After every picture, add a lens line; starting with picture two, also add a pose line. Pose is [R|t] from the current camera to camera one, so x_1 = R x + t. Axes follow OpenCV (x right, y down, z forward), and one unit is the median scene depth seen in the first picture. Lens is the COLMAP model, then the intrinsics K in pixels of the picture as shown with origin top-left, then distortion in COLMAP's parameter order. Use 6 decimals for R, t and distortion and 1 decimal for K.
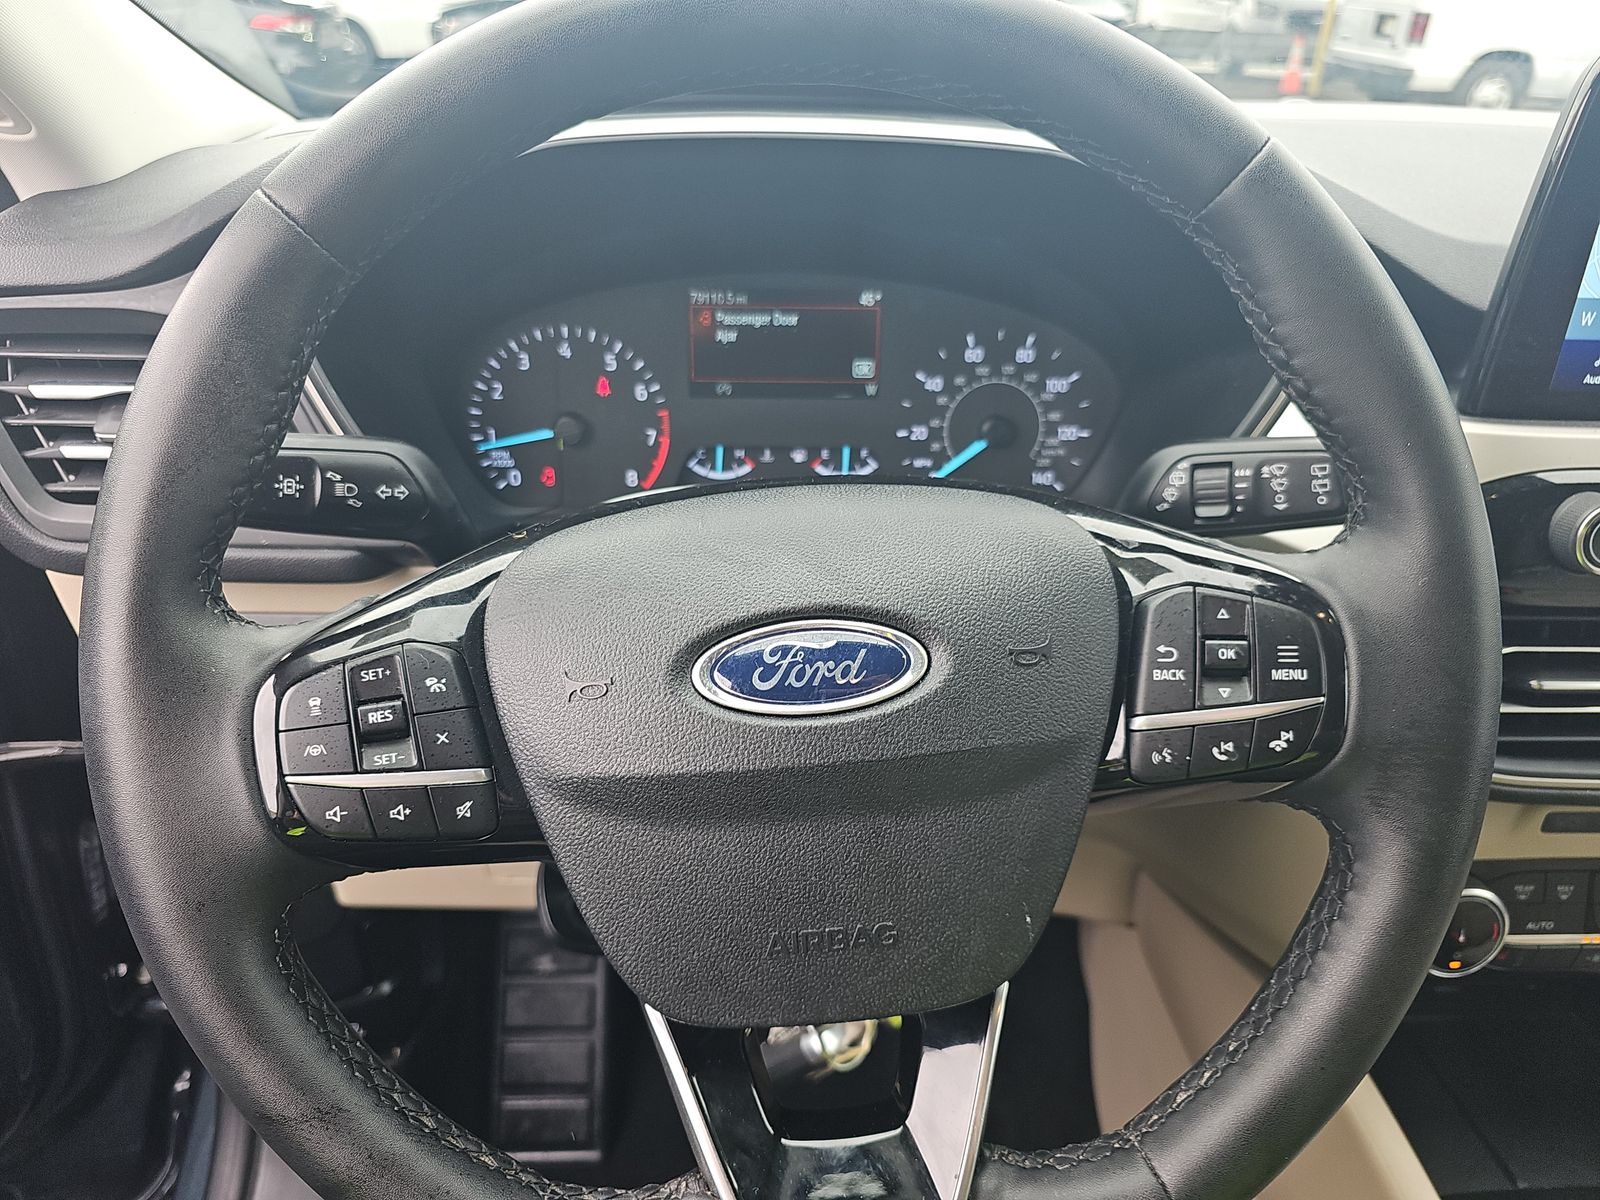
lens RADIAL K [[1166.5, 0, 800.0], [0, 1166.5, 600.0], [0, 0, 1]] dist [0.068956, -0.069957]
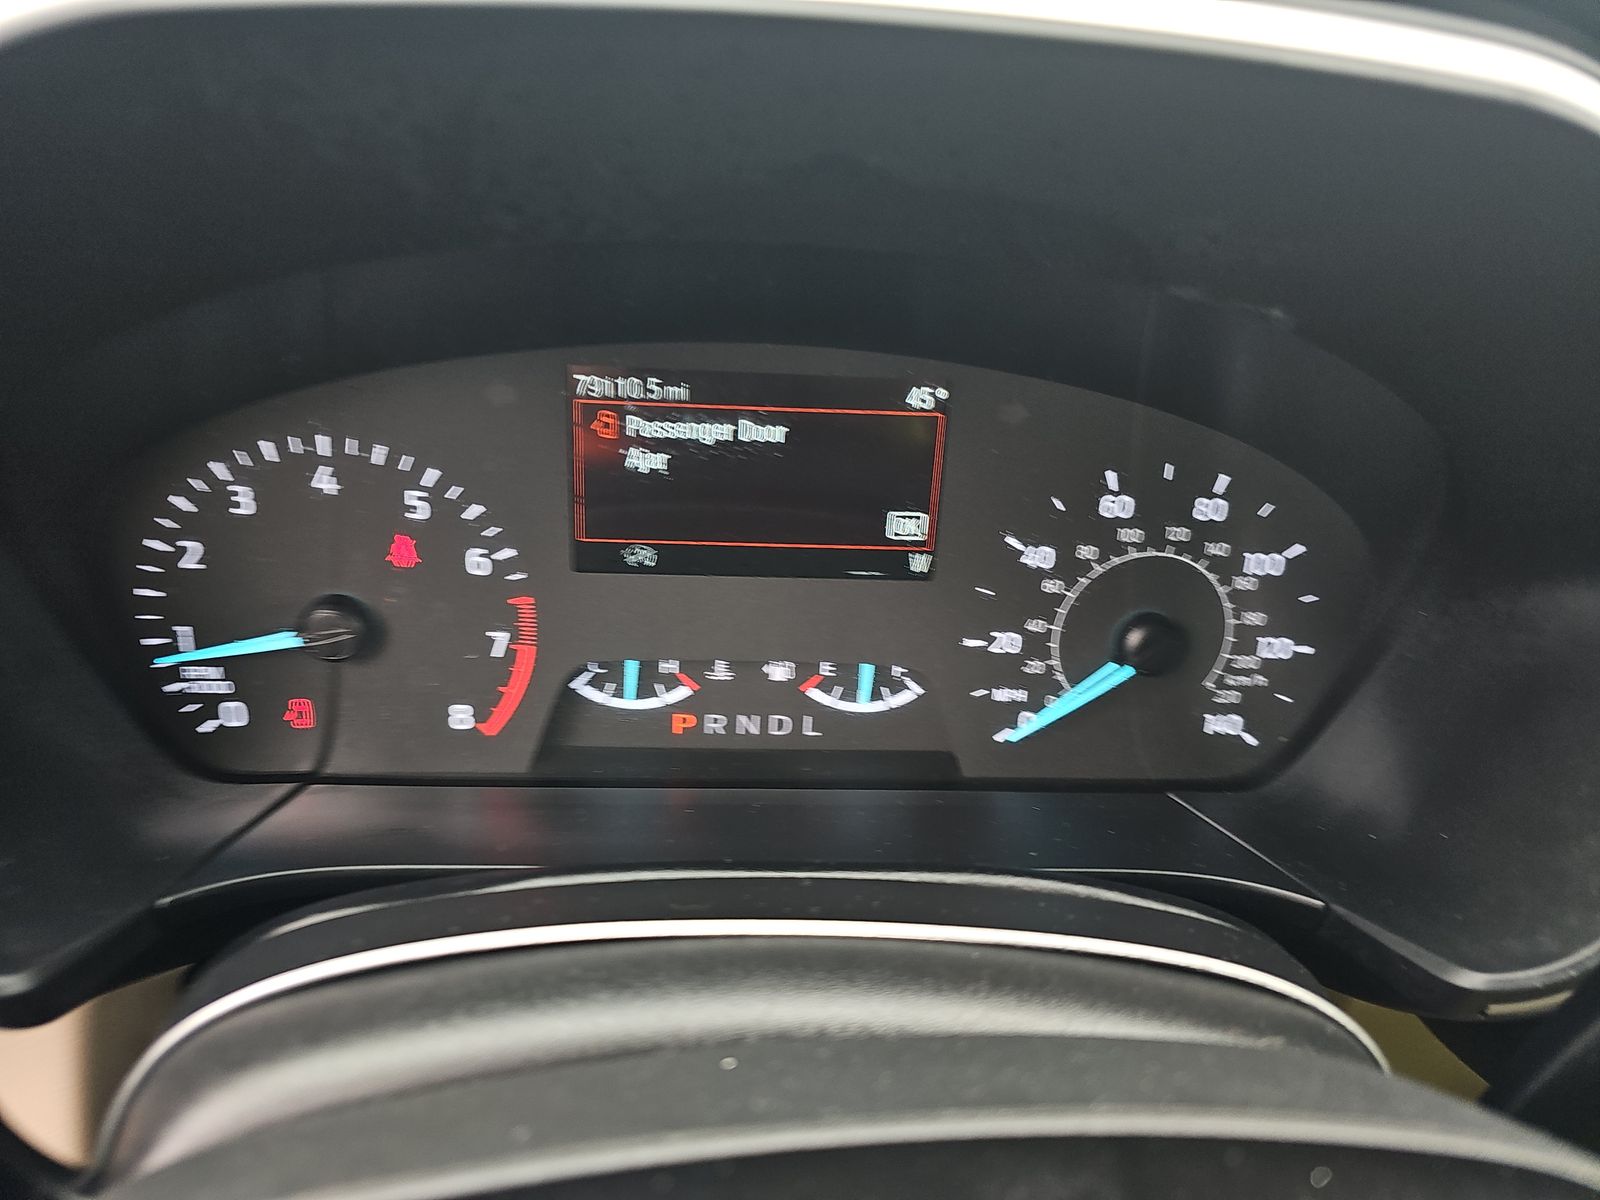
lens RADIAL K [[1163.5, 0, 800.0], [0, 1163.5, 600.0], [0, 0, 1]] dist [0.025966, -0.025394]
pose [[0.999172, 0.026323, 0.031032, -0.009553], [-0.026557, 0.999622, 0.007157, -0.167748], [-0.030832, -0.007975, 0.999493, 0.480461]]
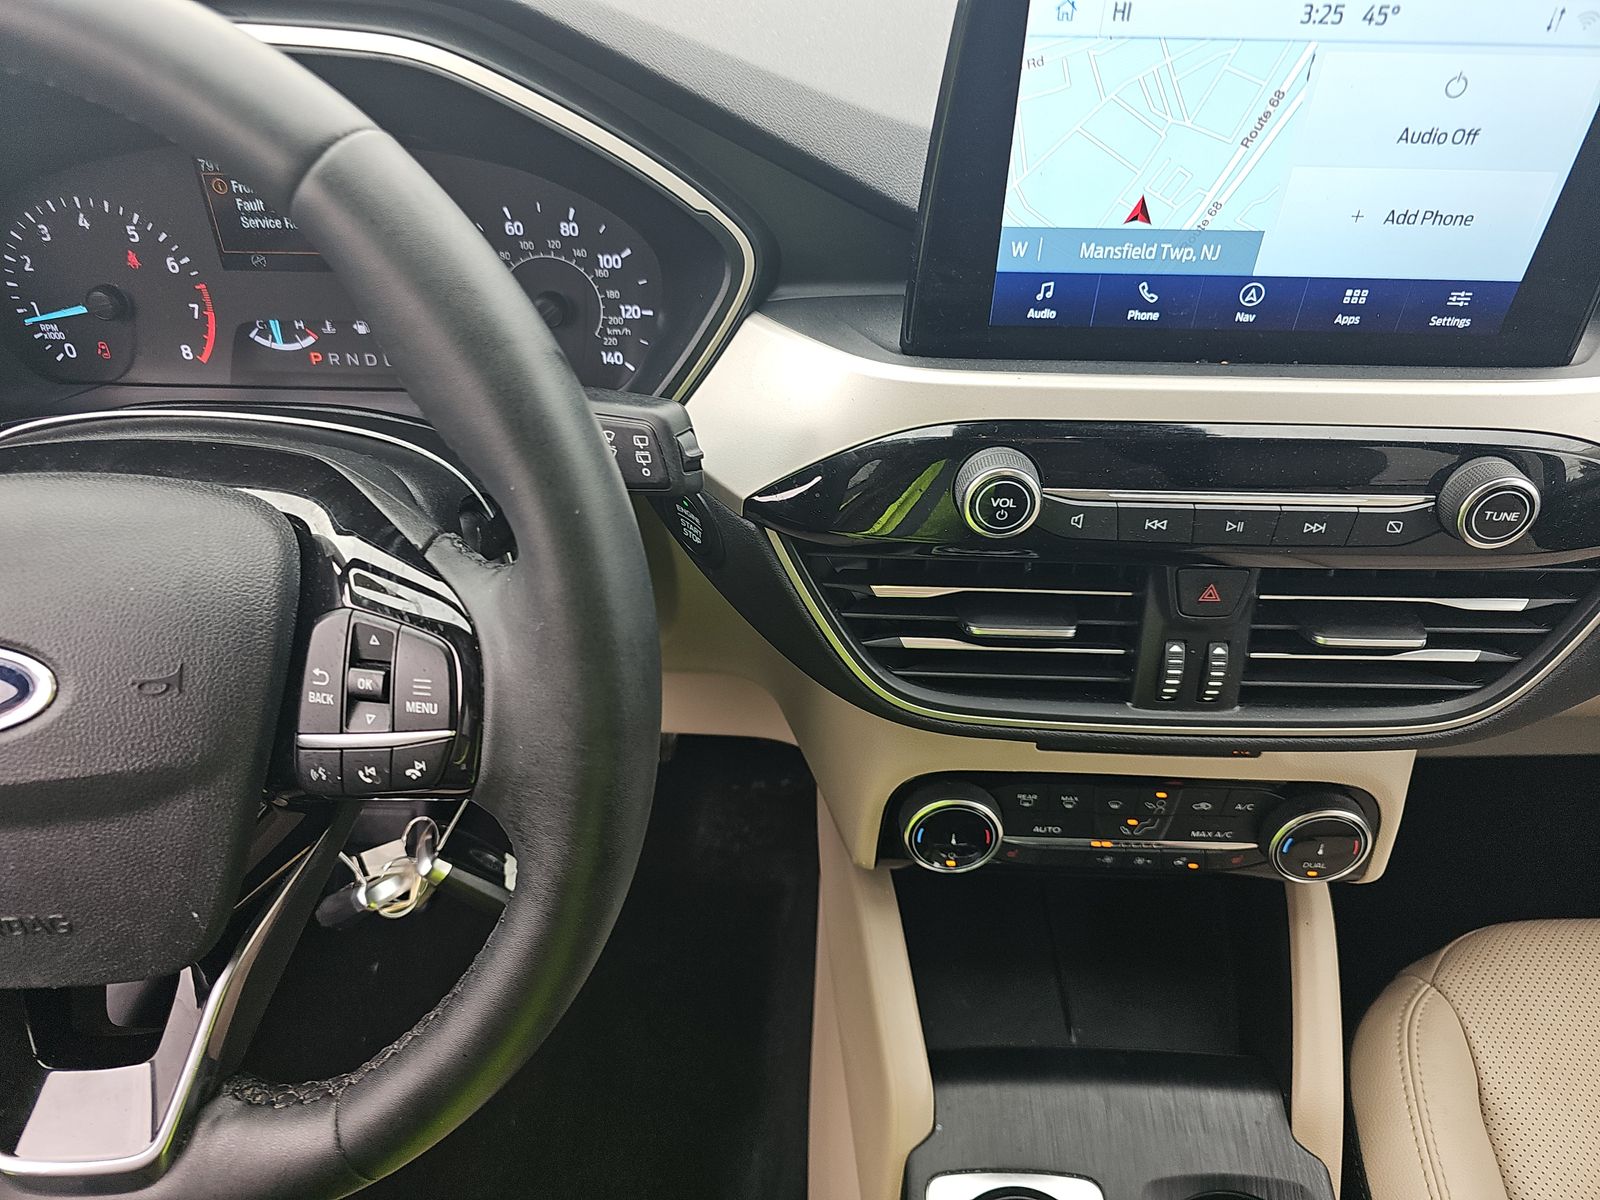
lens RADIAL K [[1163.5, 0, 800.0], [0, 1163.5, 600.0], [0, 0, 1]] dist [0.025966, -0.025394]
pose [[0.995717, 0.038150, -0.084214, 0.466221], [-0.015986, 0.968218, 0.249598, -0.158979], [0.091060, -0.247183, 0.964681, 0.053720]]
